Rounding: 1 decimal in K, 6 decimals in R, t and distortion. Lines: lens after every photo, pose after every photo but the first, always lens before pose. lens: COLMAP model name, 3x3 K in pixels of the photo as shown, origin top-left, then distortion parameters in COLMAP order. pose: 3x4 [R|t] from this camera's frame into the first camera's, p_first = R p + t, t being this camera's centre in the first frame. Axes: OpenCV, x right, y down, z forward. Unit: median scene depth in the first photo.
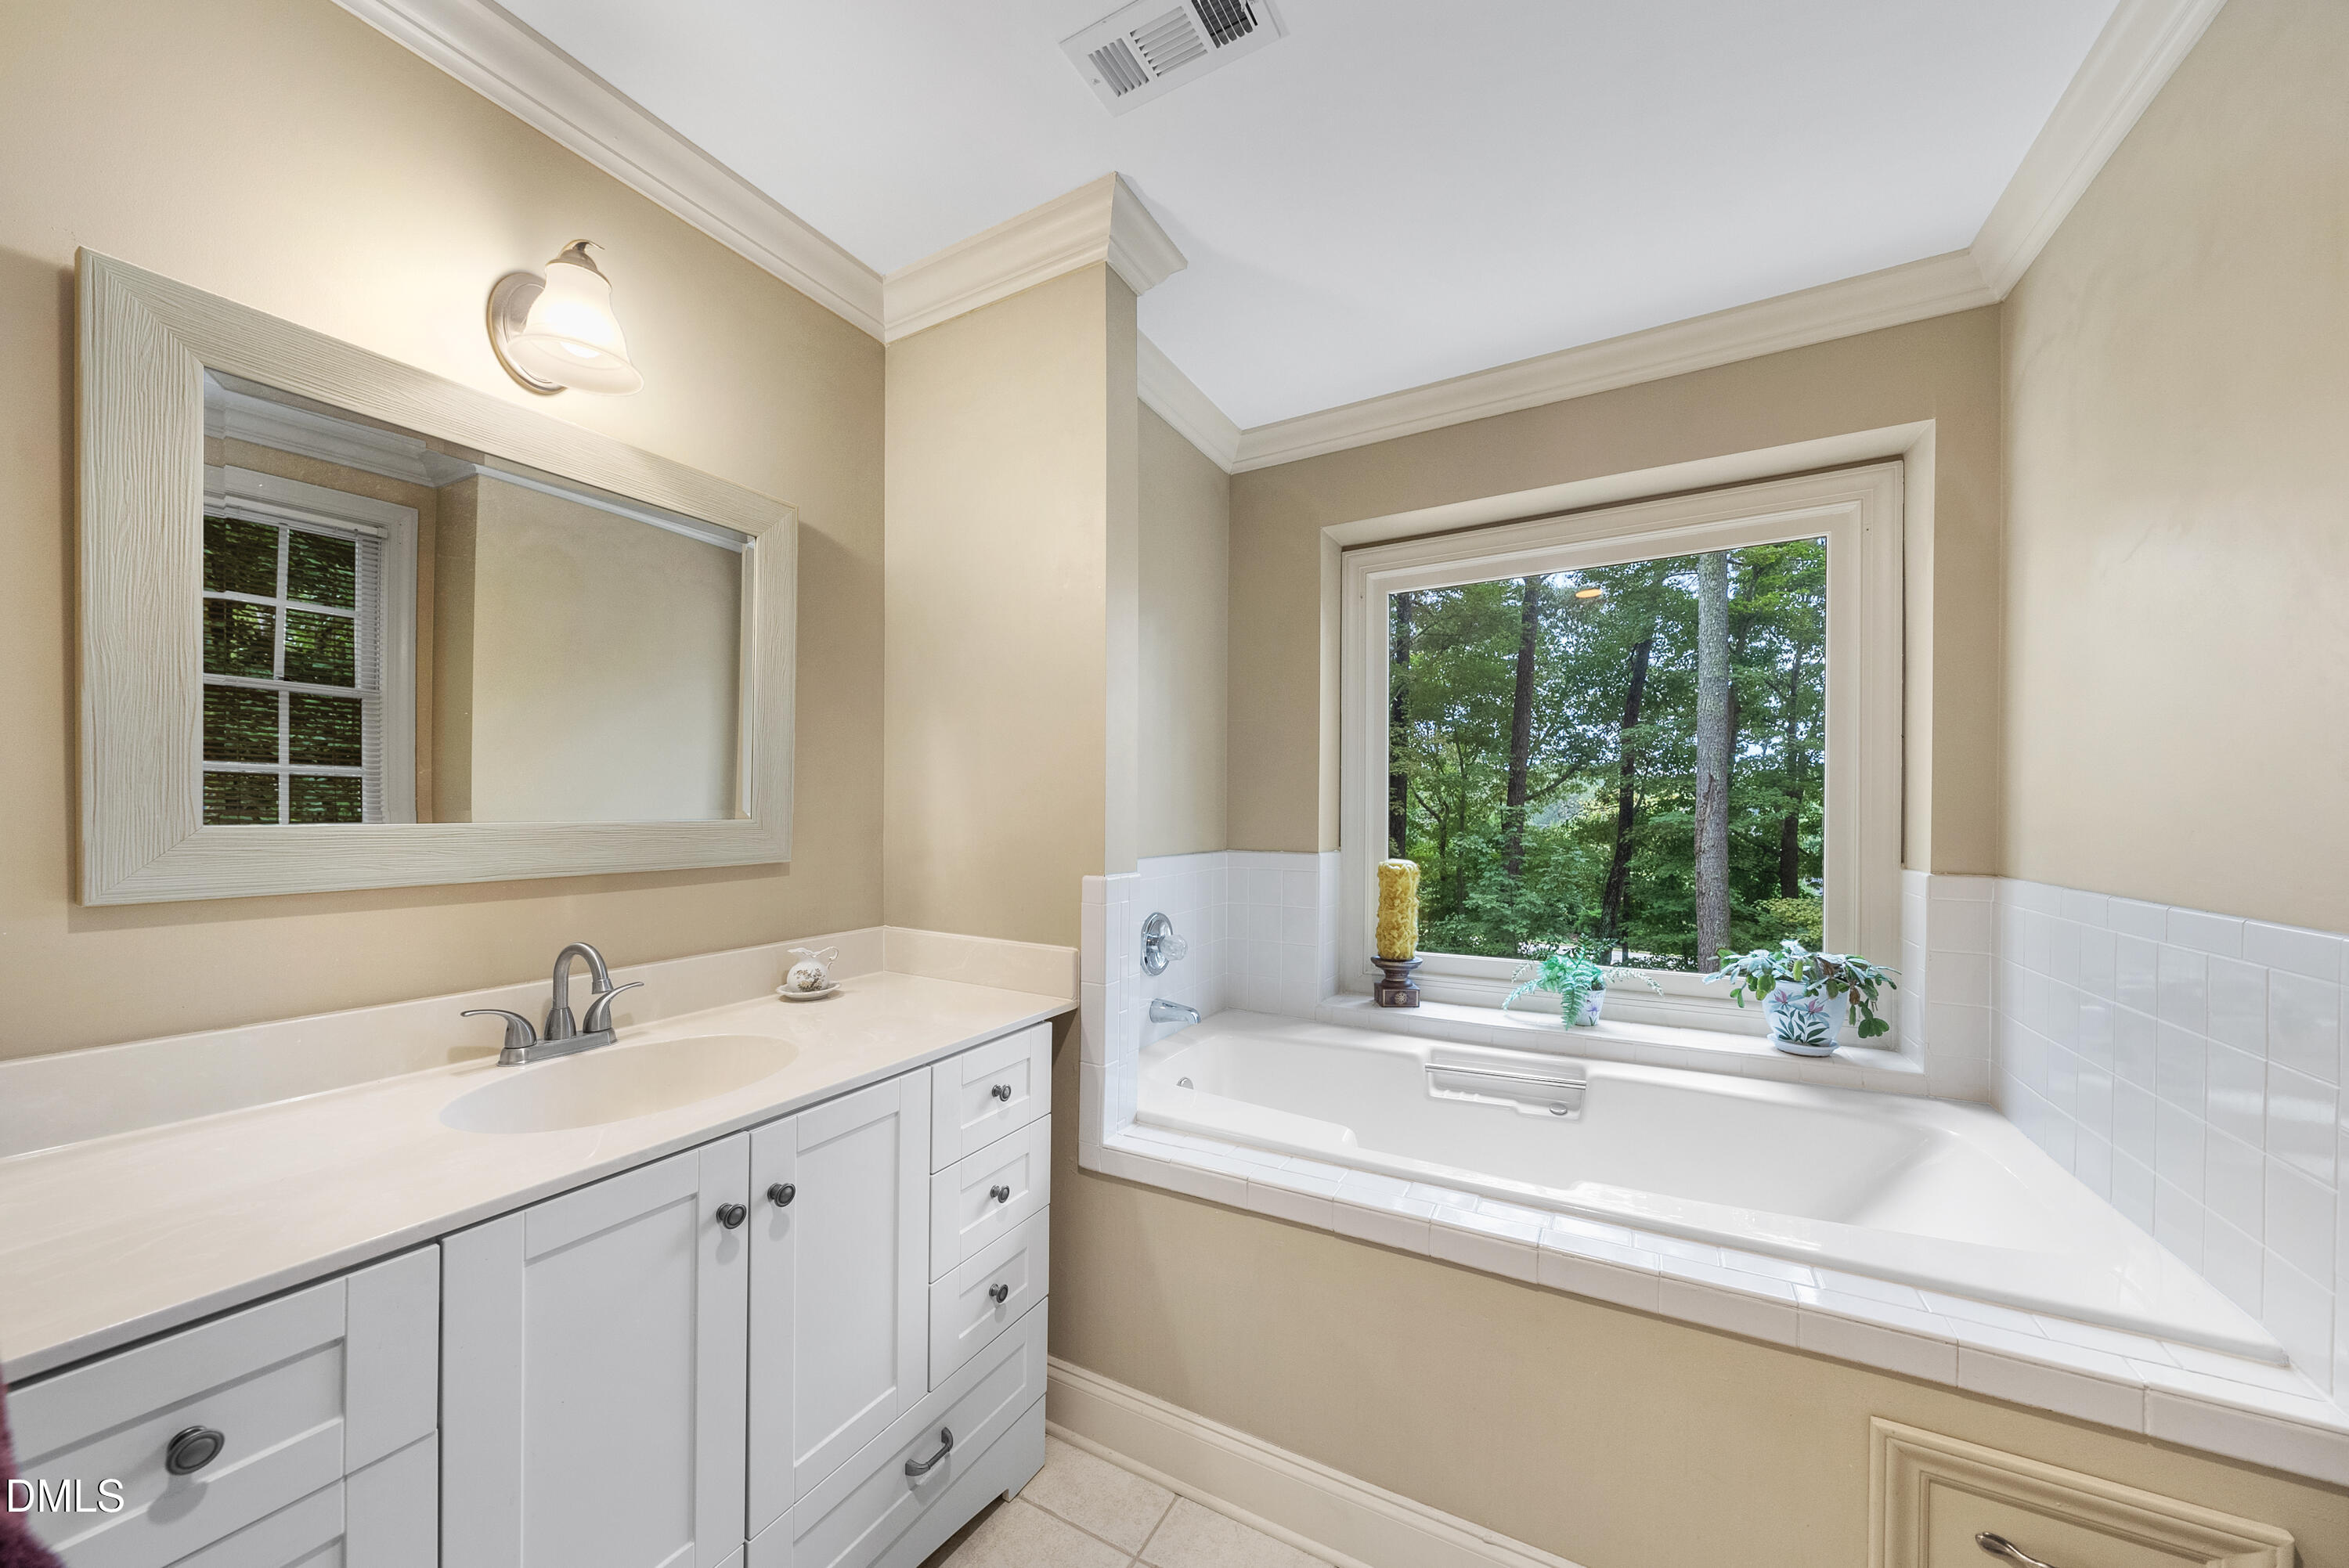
lens RADIAL K [[808.7, 0, 1175.9], [0, 808.7, 806.4], [0, 0, 1]] dist [-0.004067, 0.000898]
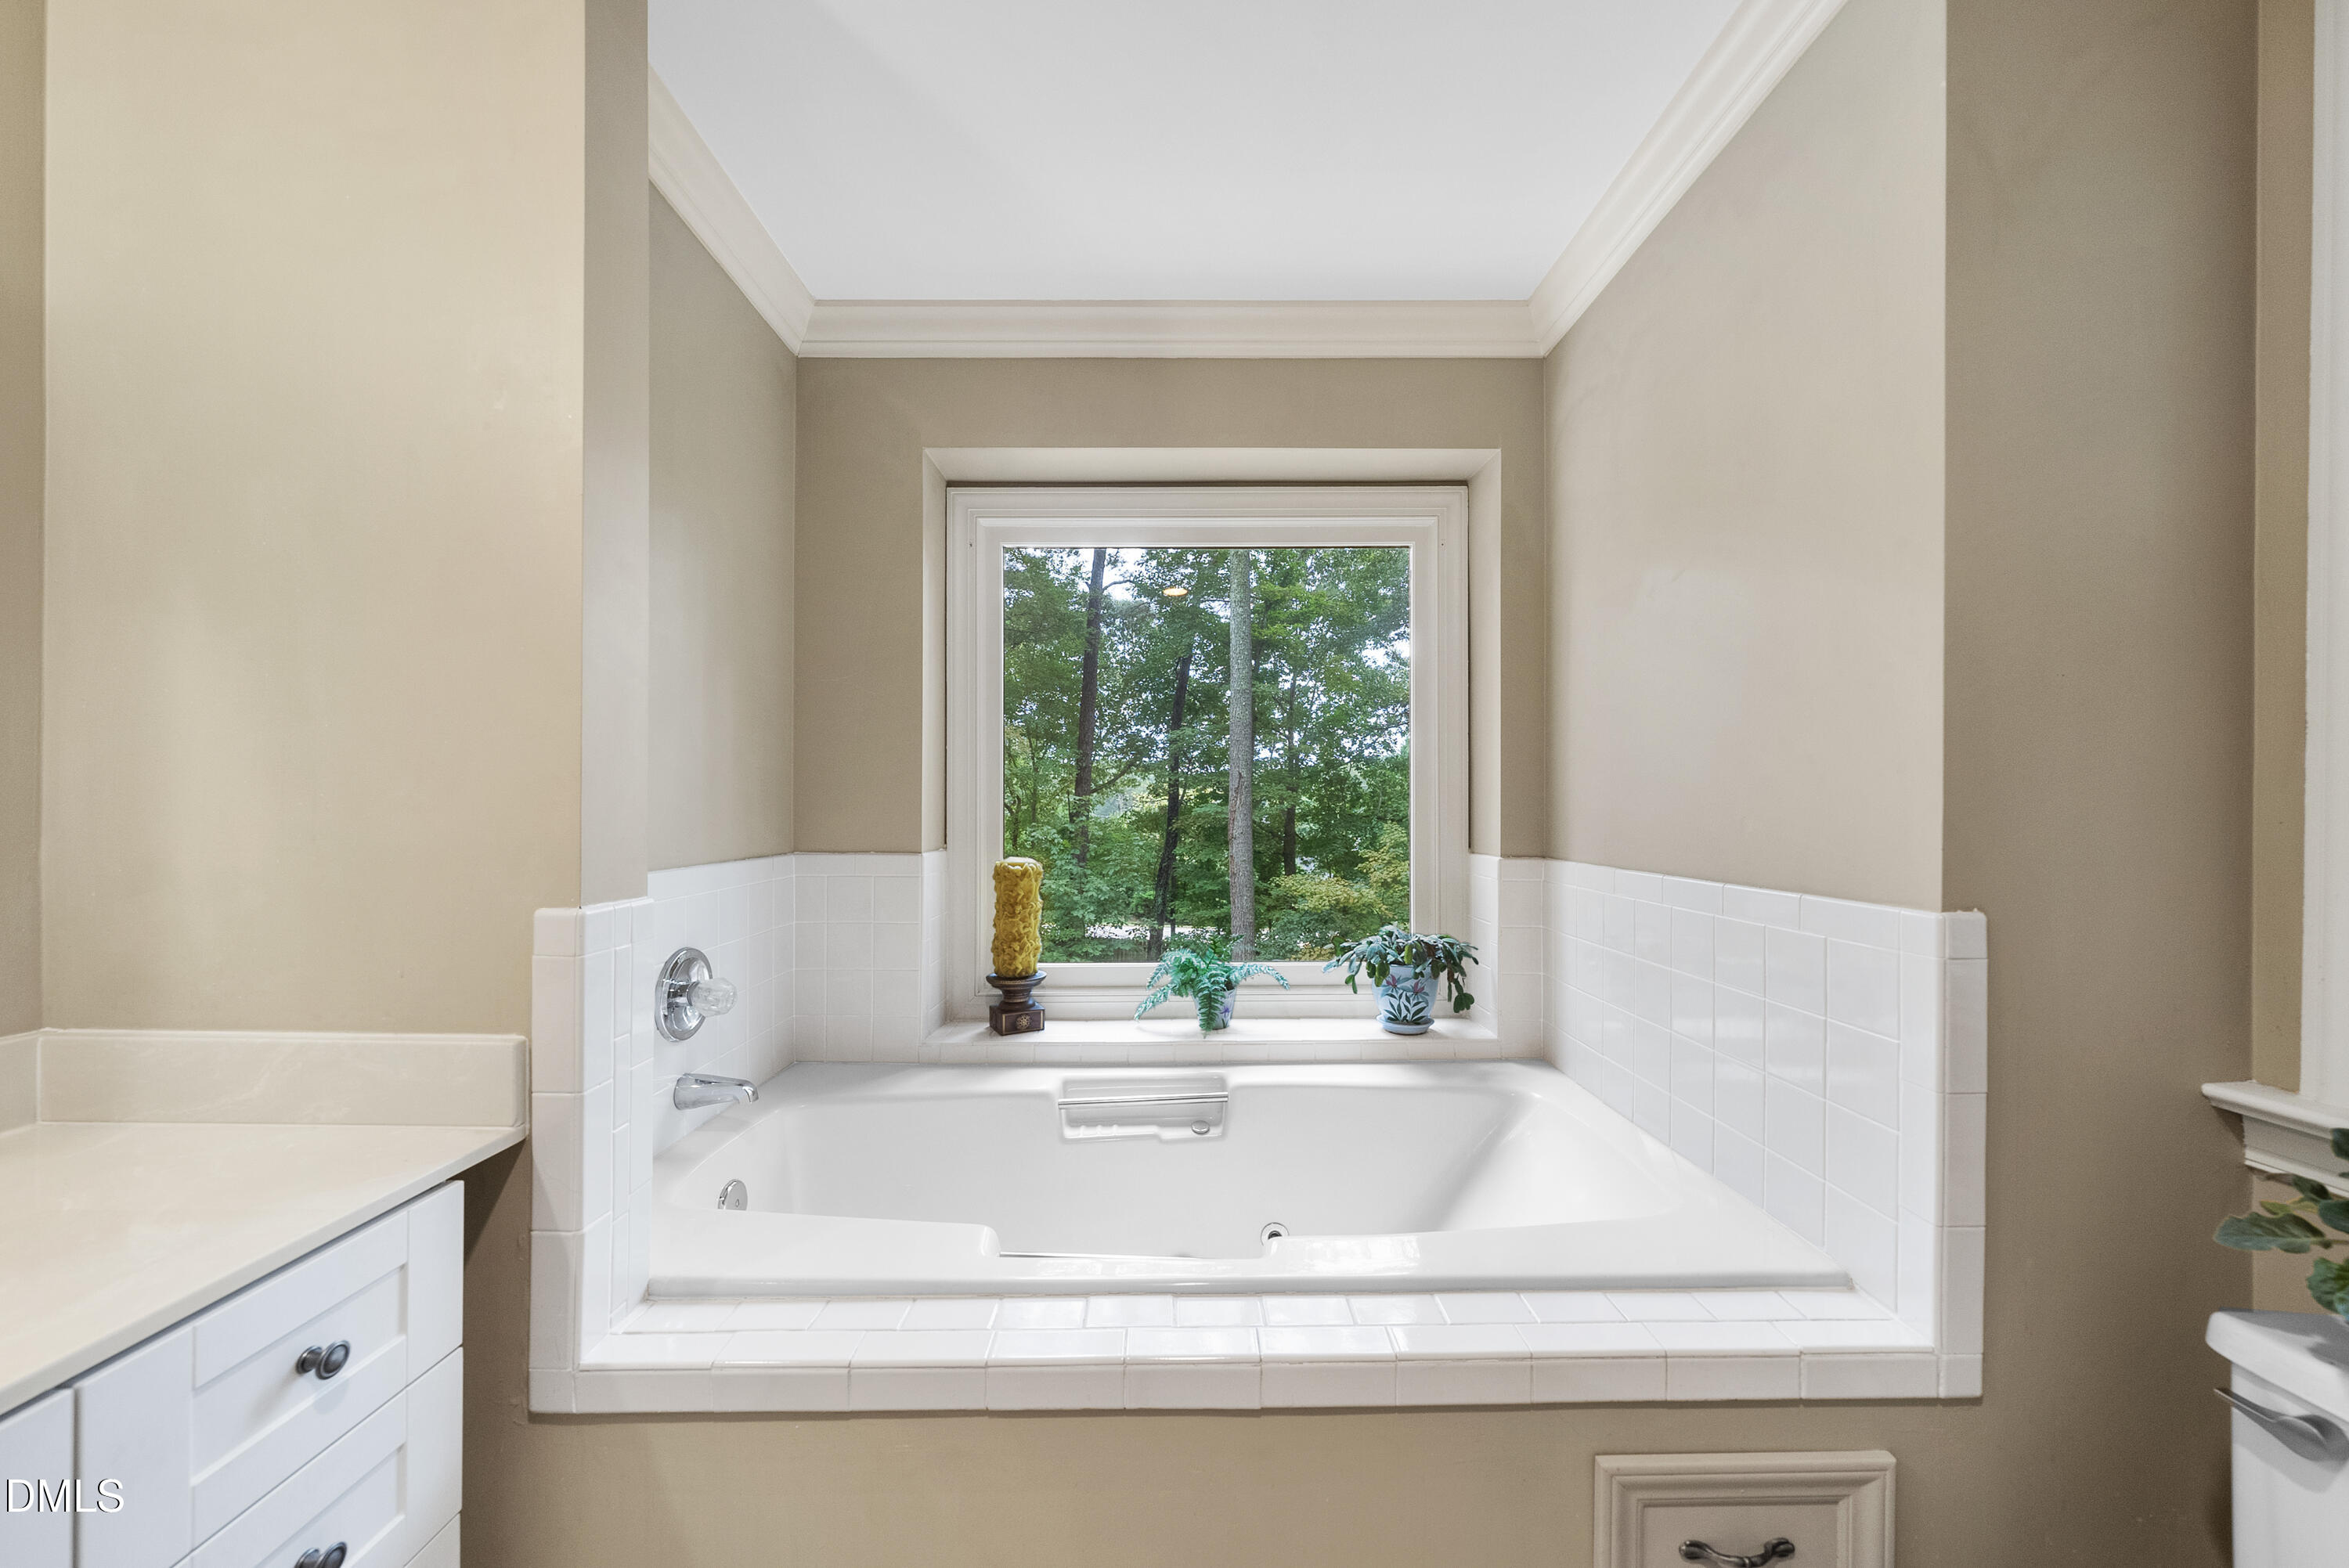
lens RADIAL K [[808.7, 0, 1177.2], [0, 808.7, 807.4], [0, 0, 1]] dist [-0.004067, 0.000898]
pose [[0.866768, -0.002468, 0.498706, -0.003664], [-0.002770, 0.999948, 0.009764, 0.004186], [-0.498704, -0.009844, 0.866716, 0.209715]]
